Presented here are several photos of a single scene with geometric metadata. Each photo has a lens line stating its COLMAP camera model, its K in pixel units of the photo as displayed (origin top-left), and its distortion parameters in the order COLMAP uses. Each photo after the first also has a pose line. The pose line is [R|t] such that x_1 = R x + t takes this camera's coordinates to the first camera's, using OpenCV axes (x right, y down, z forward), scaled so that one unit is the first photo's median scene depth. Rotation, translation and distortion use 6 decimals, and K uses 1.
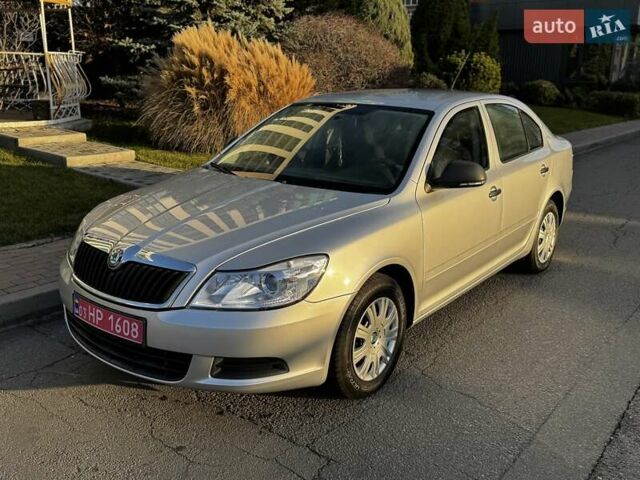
lens RADIAL K [[594.2, 0, 323.6], [0, 594.2, 261.7], [0, 0, 1]] dist [0.141535, -0.267533]
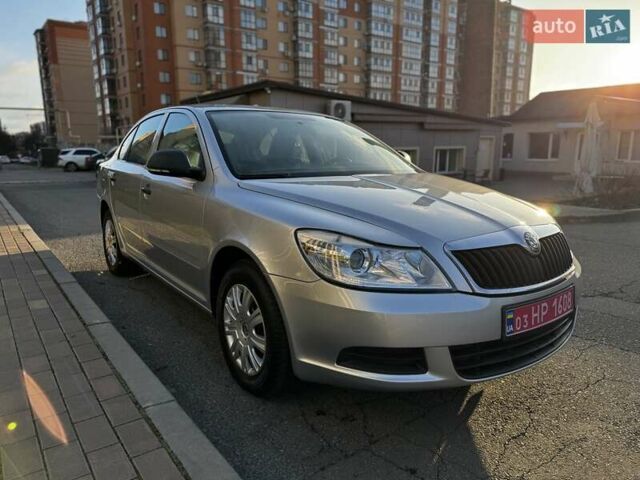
lens RADIAL K [[462.3, 0, 320.0], [0, 462.3, 240.0], [0, 0, 1]] dist [0.040827, -0.045269]
pose [[0.281800, -0.192861, 0.939890, -0.962539], [0.289940, 0.950910, 0.108192, -0.156388], [-0.914617, 0.242023, 0.323884, 0.935092]]
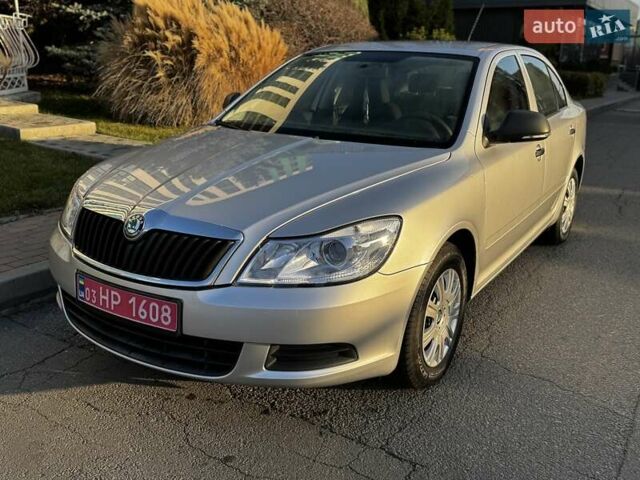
lens RADIAL K [[594.2, 0, 323.6], [0, 594.2, 261.7], [0, 0, 1]] dist [0.141535, -0.267533]
pose [[0.995789, -0.024634, 0.088303, -0.147296], [0.022456, 0.999421, 0.025568, 0.023184], [-0.088881, -0.023478, 0.995765, 0.160009]]
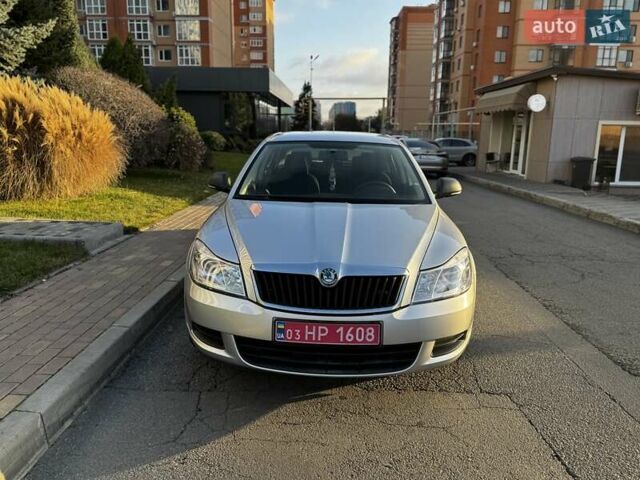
lens RADIAL K [[501.3, 0, 320.0], [0, 501.3, 240.0], [0, 0, 1]] dist [0.093618, -0.131948]
pose [[0.809201, -0.118121, 0.575535, -0.779447], [0.164032, 0.986050, -0.028256, -0.043448], [-0.564169, 0.117271, 0.817289, 0.213518]]
